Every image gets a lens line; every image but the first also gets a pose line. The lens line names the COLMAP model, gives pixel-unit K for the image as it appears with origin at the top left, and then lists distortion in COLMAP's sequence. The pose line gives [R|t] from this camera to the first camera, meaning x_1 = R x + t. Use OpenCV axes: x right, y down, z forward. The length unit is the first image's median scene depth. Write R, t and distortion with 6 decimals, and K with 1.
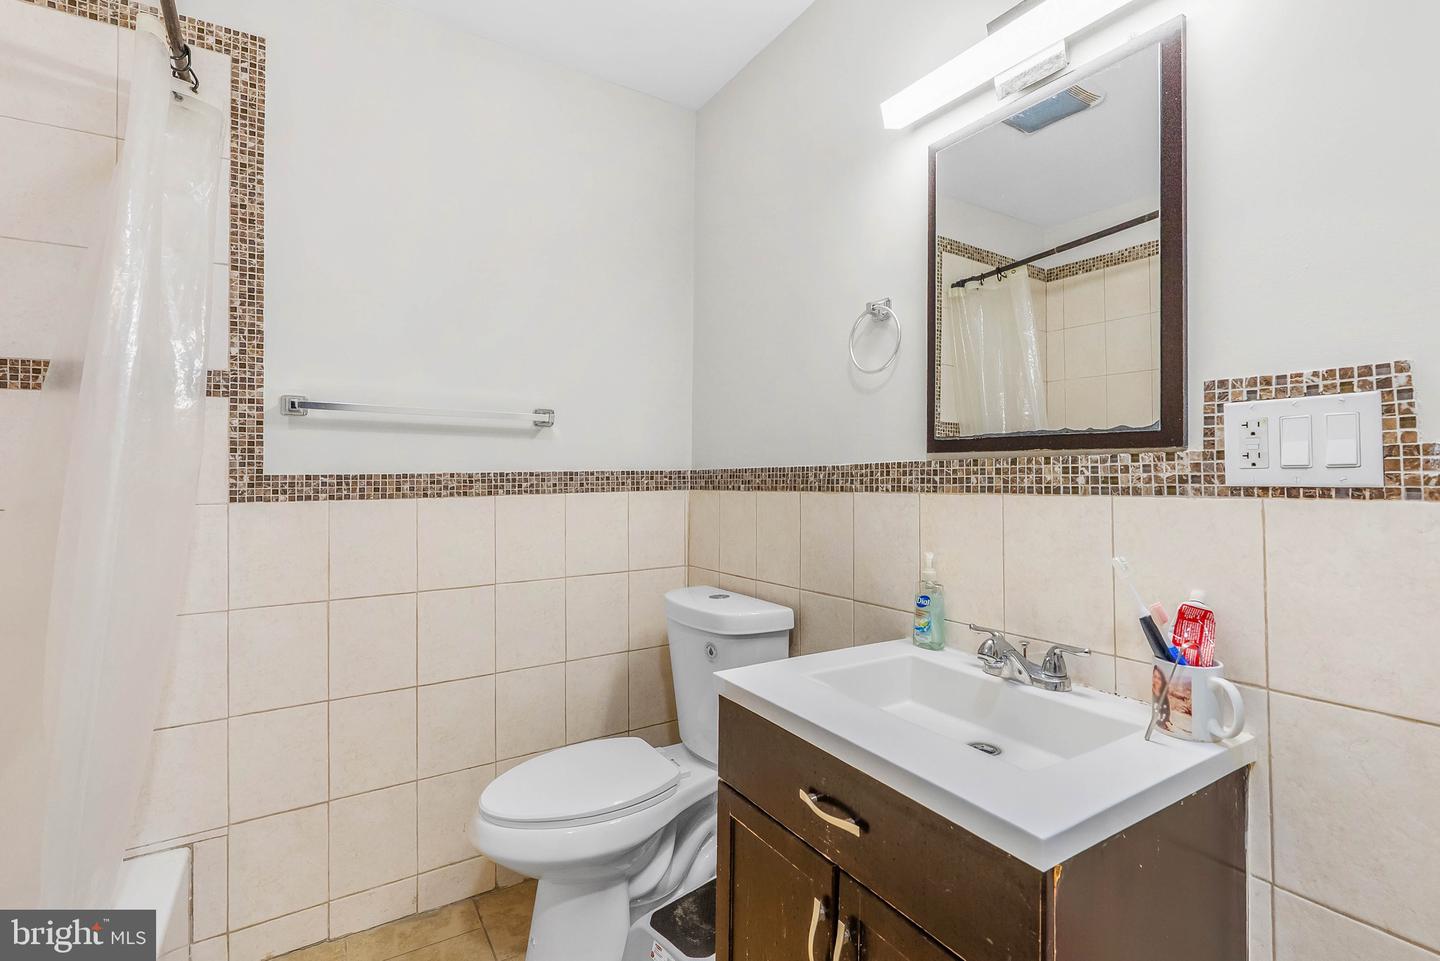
lens RADIAL K [[672.4, 0, 715.5], [0, 672.4, 460.4], [0, 0, 1]] dist [-0.003585, -0.000422]
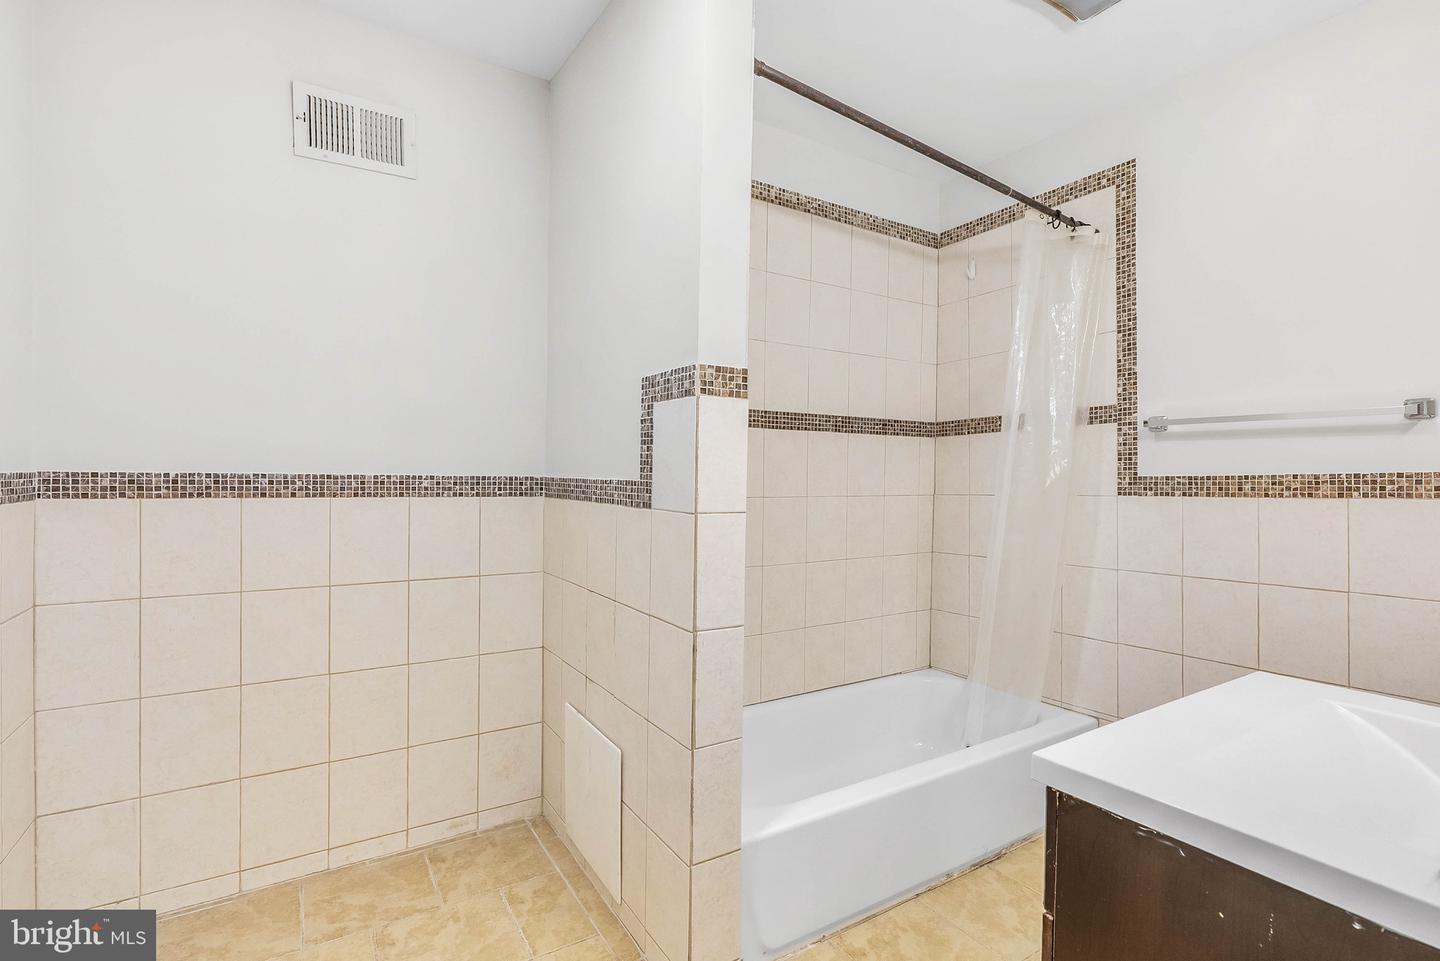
lens RADIAL K [[672.4, 0, 719.5], [0, 672.4, 482.1], [0, 0, 1]] dist [-0.003585, -0.000422]
pose [[0.006754, 0.003746, -0.999970, 0.700882], [0.013821, 0.999897, 0.003839, 0.016259], [0.999882, -0.013846, 0.006701, 0.130565]]
